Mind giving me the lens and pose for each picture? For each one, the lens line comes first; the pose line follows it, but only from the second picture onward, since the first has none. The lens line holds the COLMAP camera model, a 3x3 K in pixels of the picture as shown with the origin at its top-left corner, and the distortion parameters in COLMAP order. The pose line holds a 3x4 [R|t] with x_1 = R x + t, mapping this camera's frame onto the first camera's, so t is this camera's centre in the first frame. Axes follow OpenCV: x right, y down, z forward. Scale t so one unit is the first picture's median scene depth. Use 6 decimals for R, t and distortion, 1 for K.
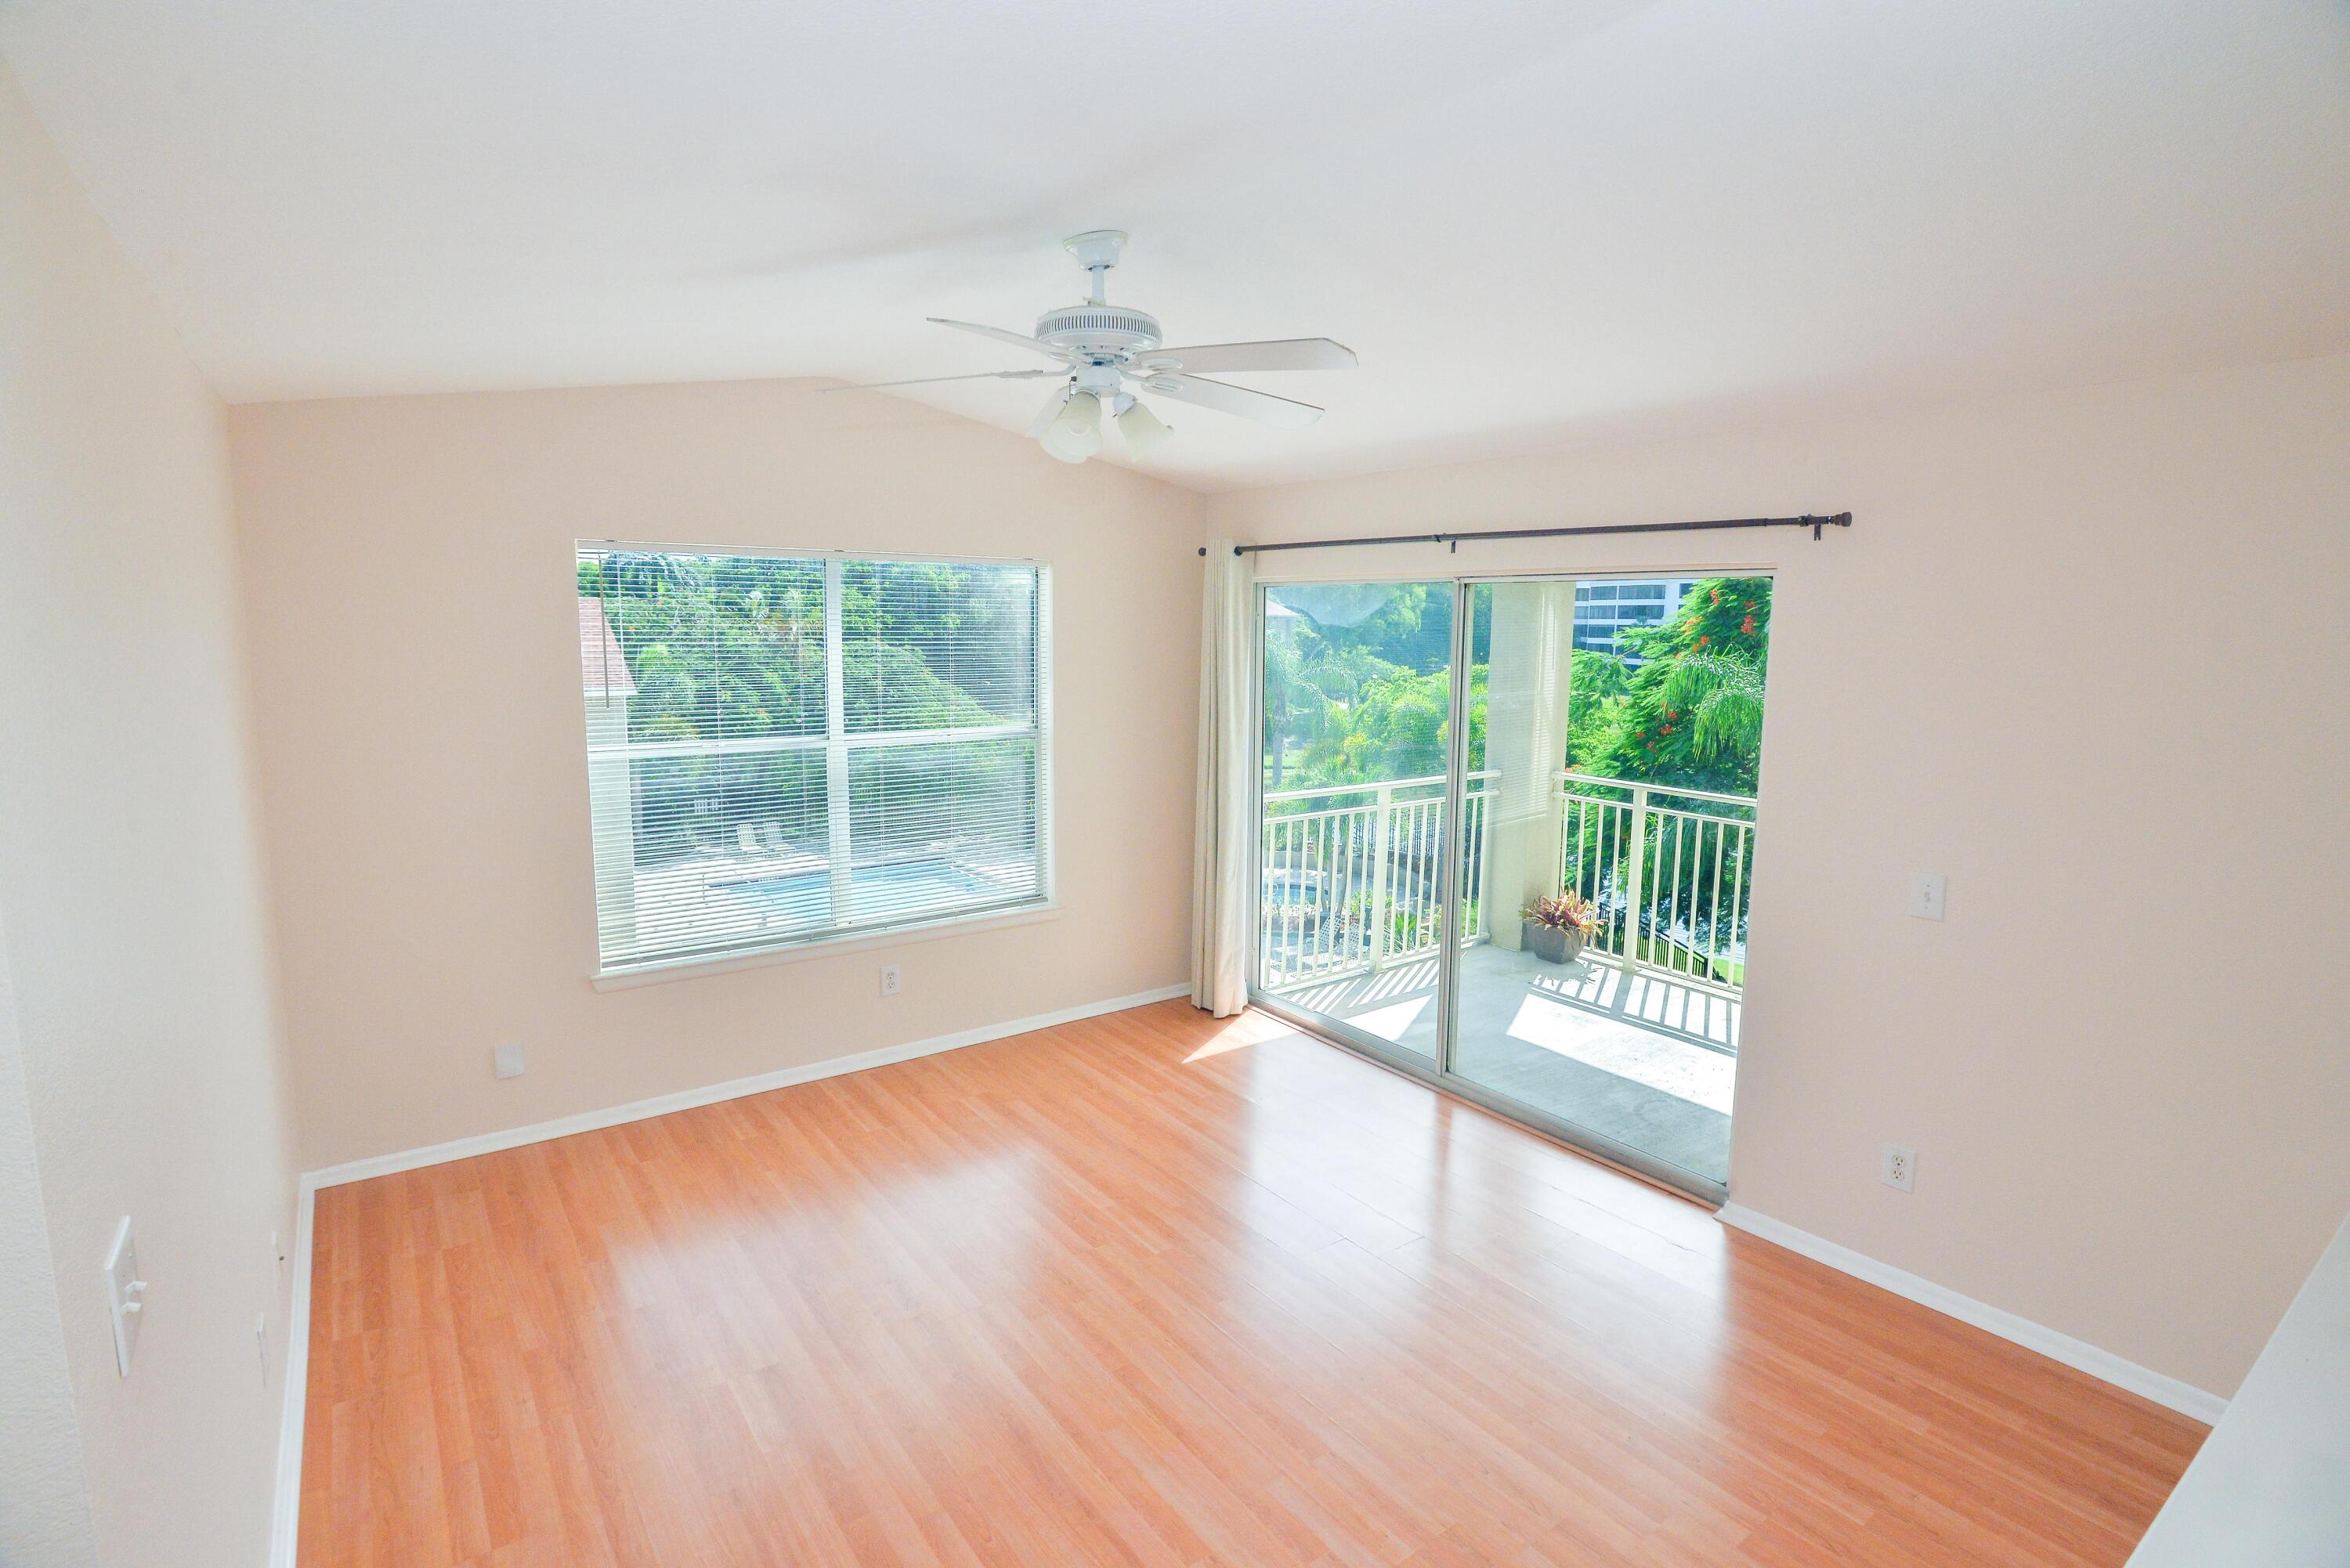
lens RADIAL K [[1139.2, 0, 1168.4], [0, 1139.2, 772.8], [0, 0, 1]] dist [-0.022845, 0.000496]
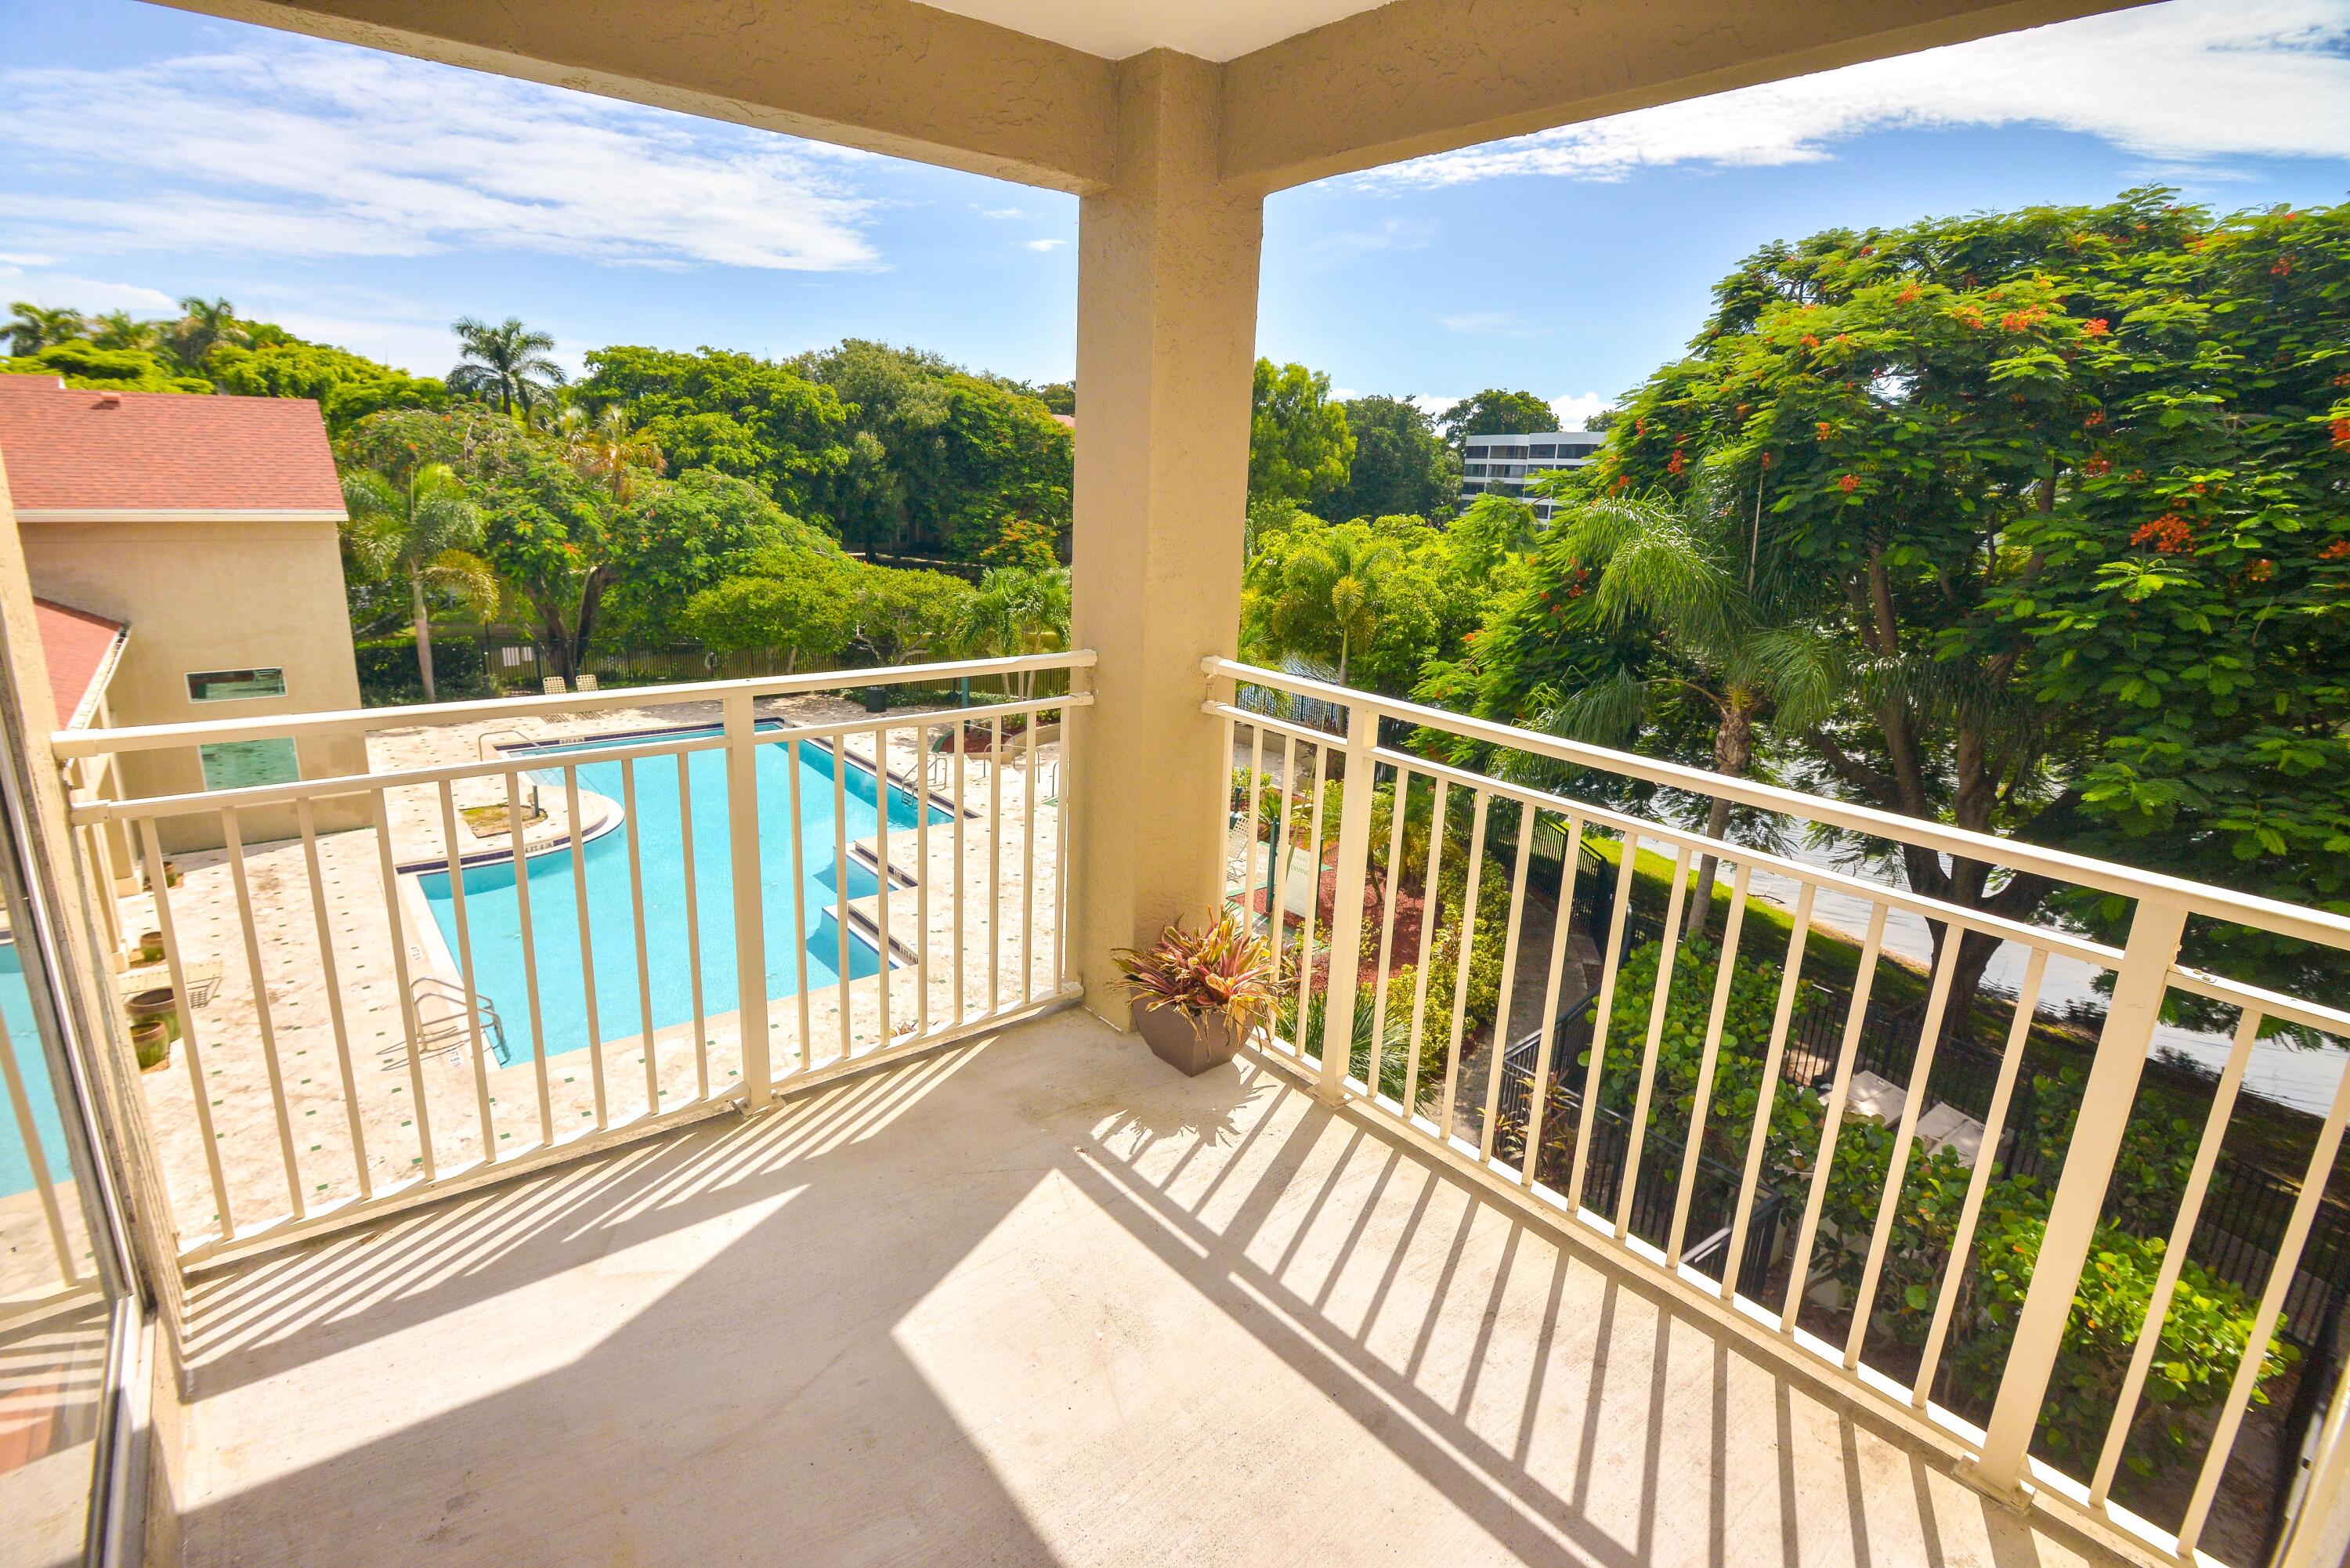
lens RADIAL K [[1139.2, 0, 1168.4], [0, 1139.2, 772.8], [0, 0, 1]] dist [-0.022845, 0.000496]
pose [[0.998190, 0.014301, 0.058418, 0.104724], [-0.021579, 0.991805, 0.125926, -0.004370], [-0.056138, -0.126958, 0.990318, 0.189533]]
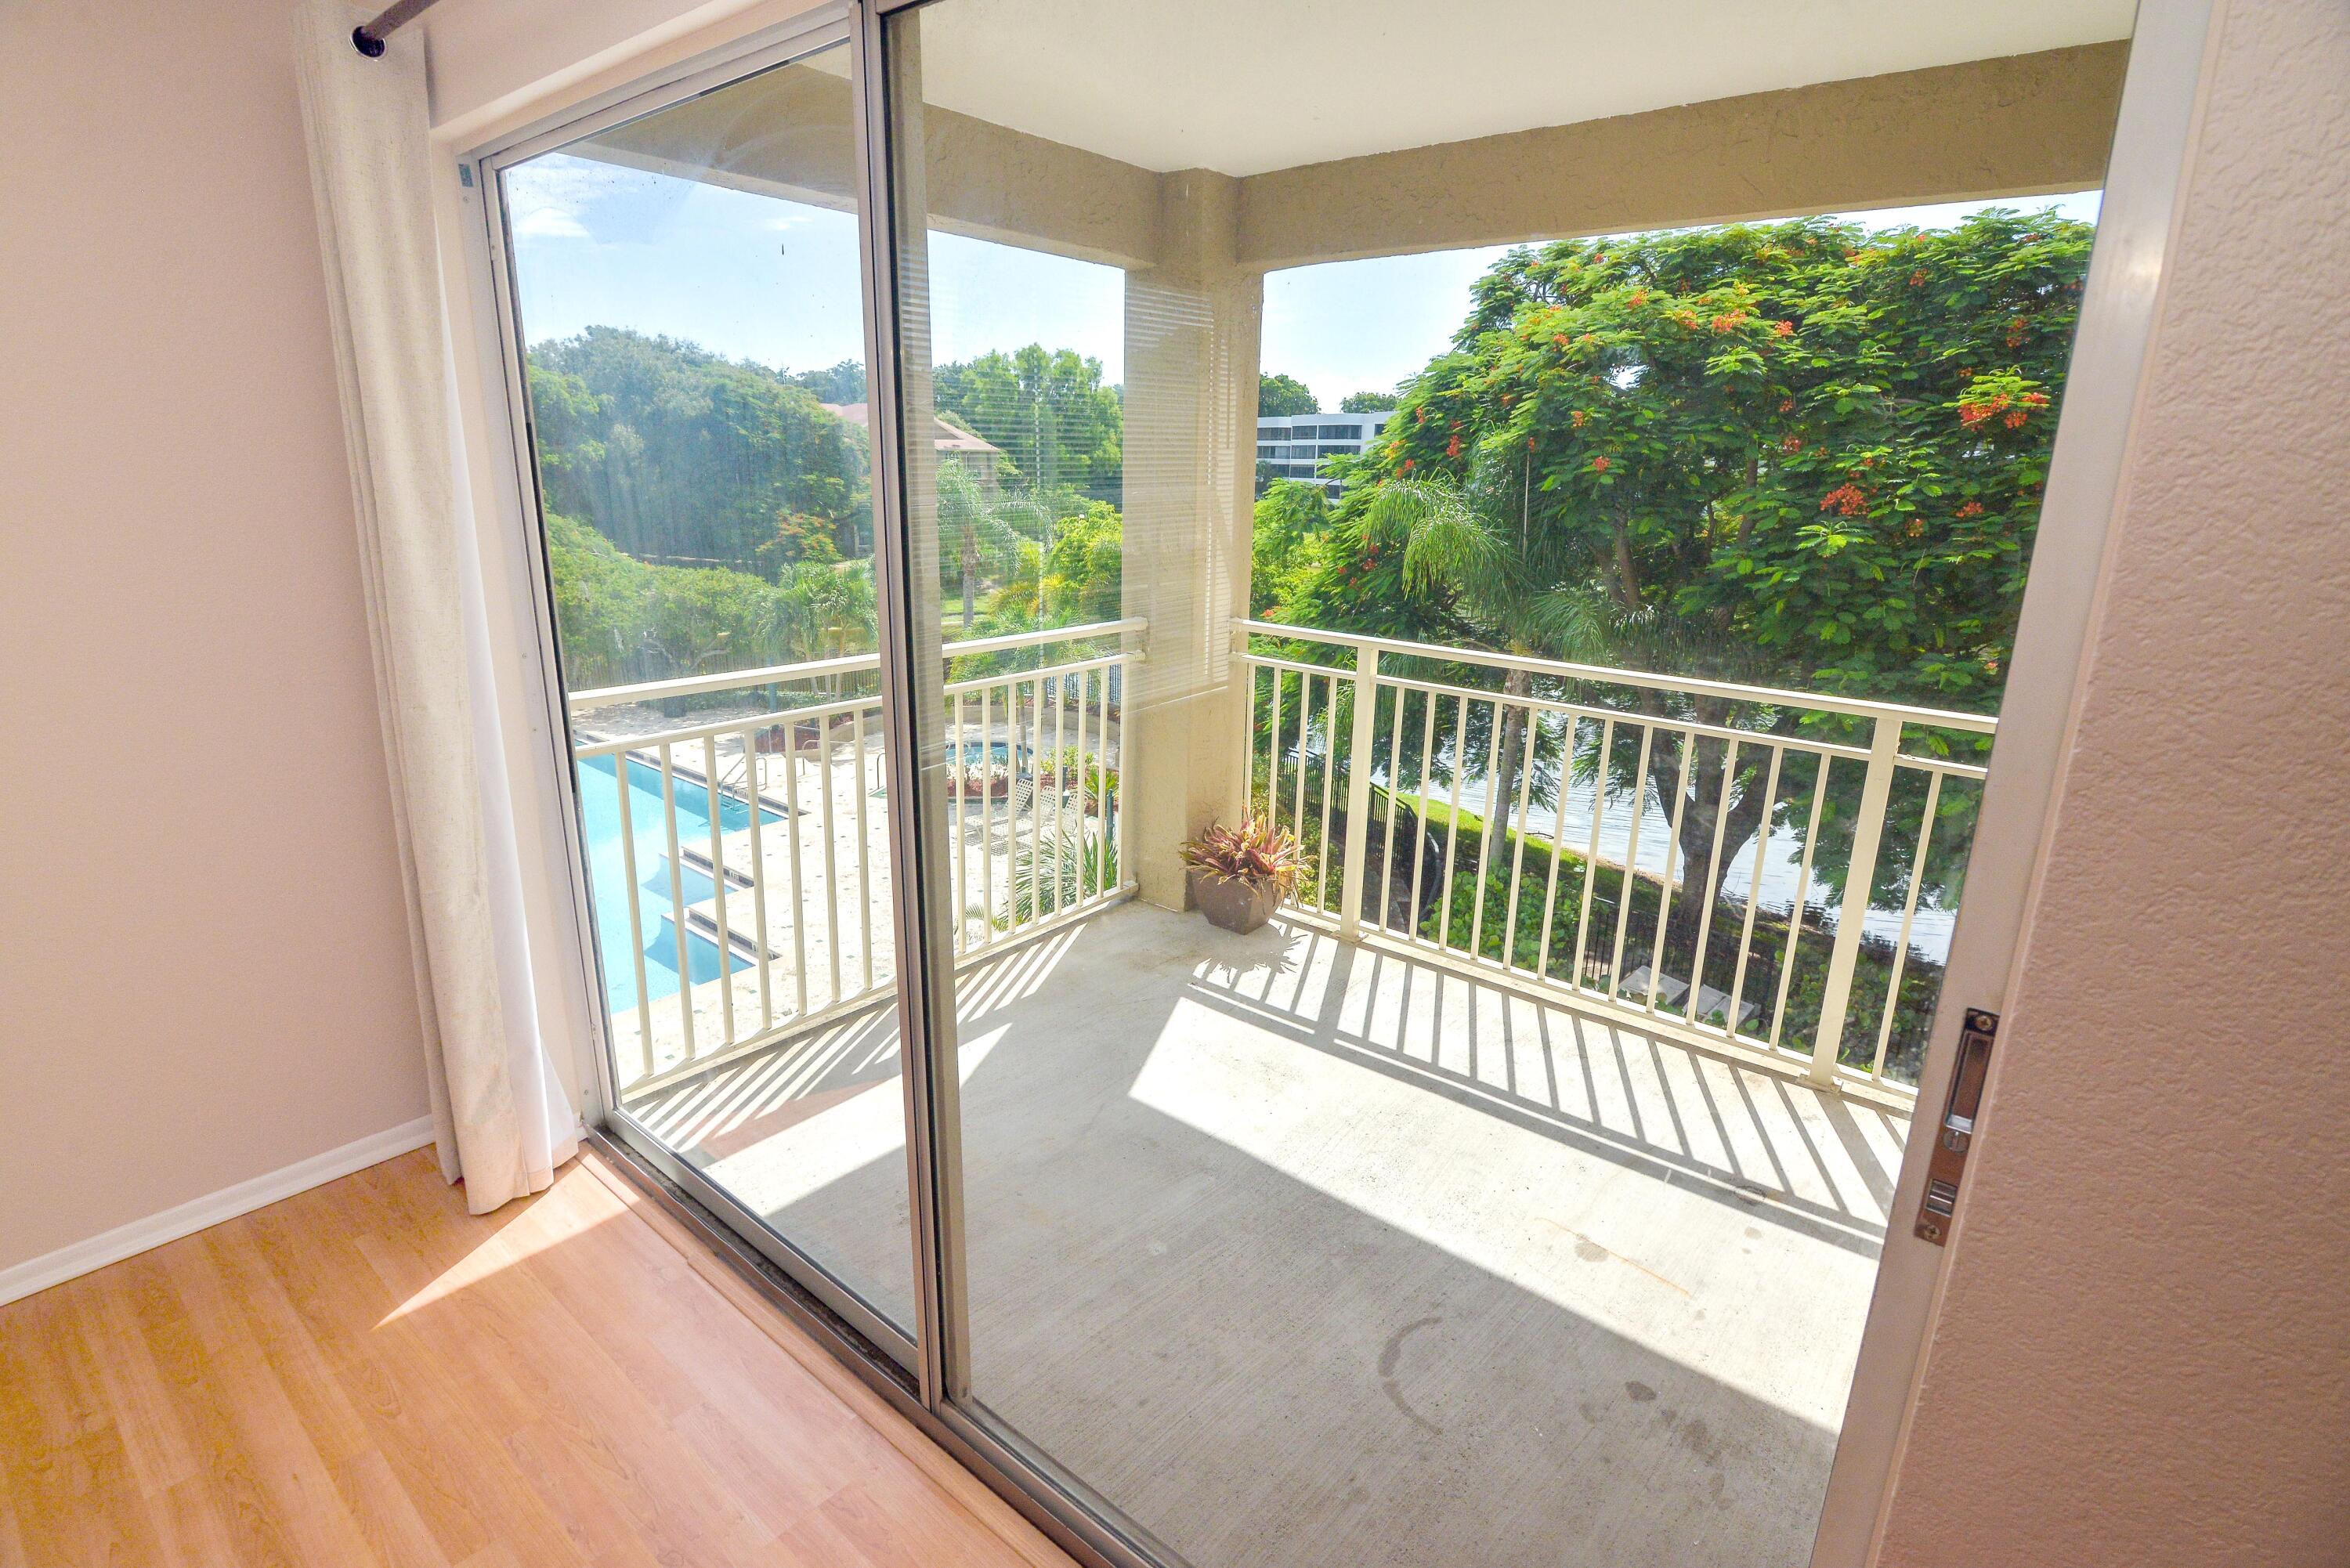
lens RADIAL K [[1139.2, 0, 1168.4], [0, 1139.2, 772.8], [0, 0, 1]] dist [-0.022845, 0.000496]
pose [[0.969012, -0.053836, 0.241077, 0.054832], [0.020717, 0.990235, 0.137860, -0.001581], [-0.246145, -0.128594, 0.960665, 0.145857]]
